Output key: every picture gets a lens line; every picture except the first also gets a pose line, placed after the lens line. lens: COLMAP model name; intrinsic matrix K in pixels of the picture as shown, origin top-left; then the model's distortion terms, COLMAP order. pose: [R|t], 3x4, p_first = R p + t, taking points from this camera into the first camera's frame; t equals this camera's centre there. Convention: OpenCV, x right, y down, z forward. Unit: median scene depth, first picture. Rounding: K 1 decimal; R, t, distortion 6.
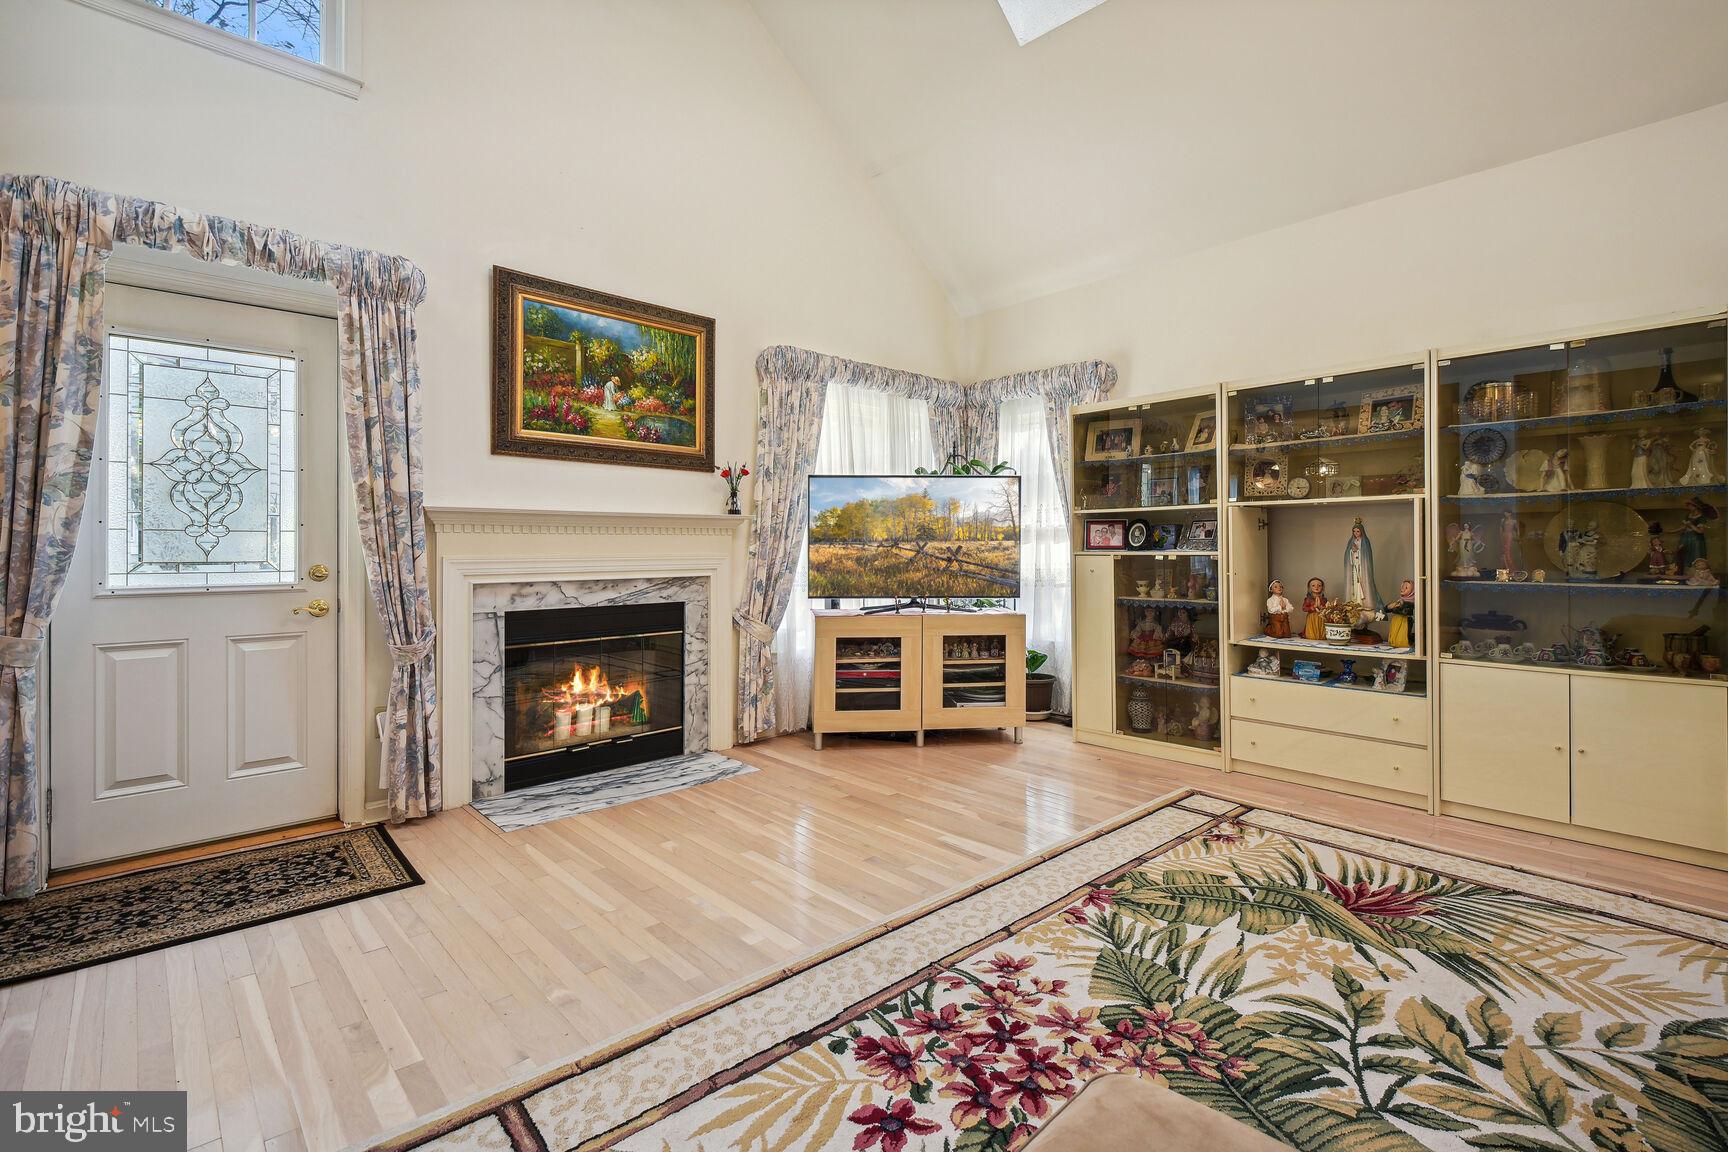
lens RADIAL K [[778.3, 0, 866.3], [0, 778.3, 547.4], [0, 0, 1]] dist [0.019685, -0.000307]
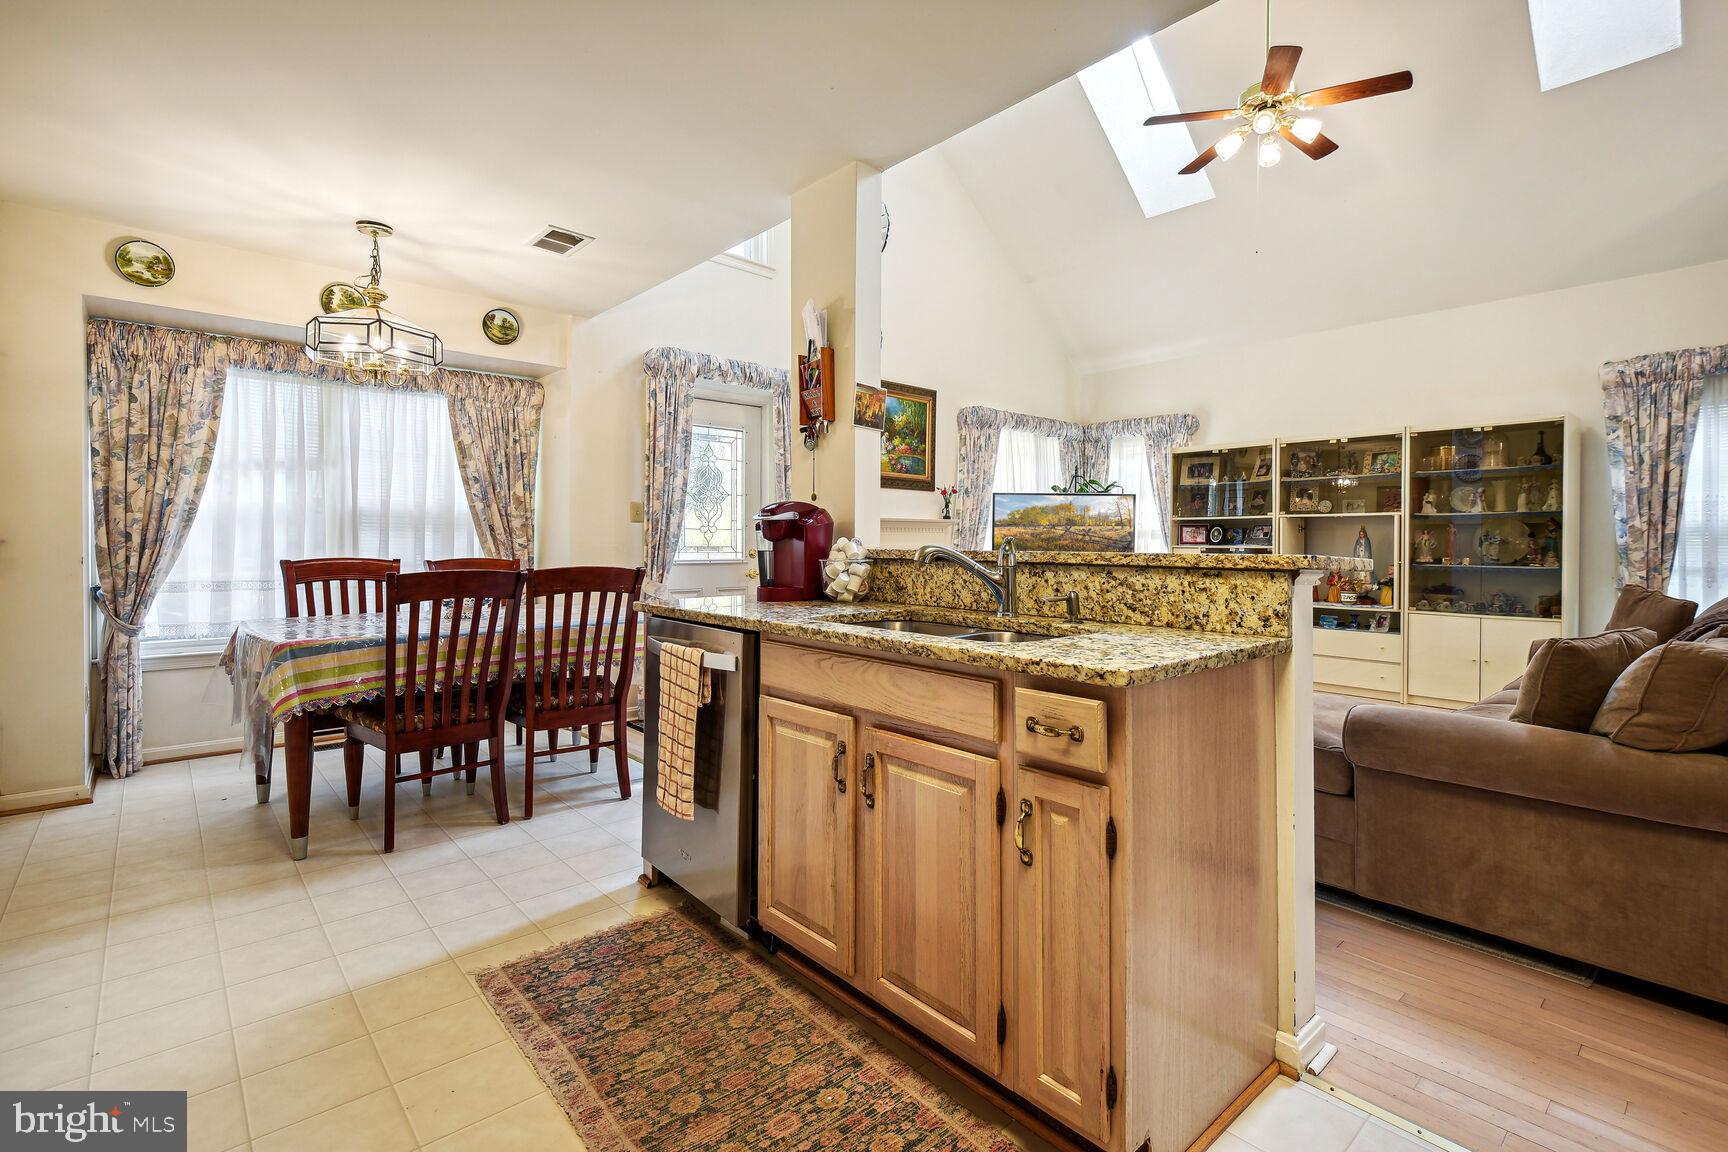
lens RADIAL K [[788.8, 0, 861.5], [0, 788.8, 552.1], [0, 0, 1]] dist [0.015900, -0.000122]
pose [[0.999589, 0.009101, -0.027190, -0.391233], [-0.008724, 0.999864, 0.013963, 0.002561], [0.027313, -0.013720, 0.999533, -0.722990]]
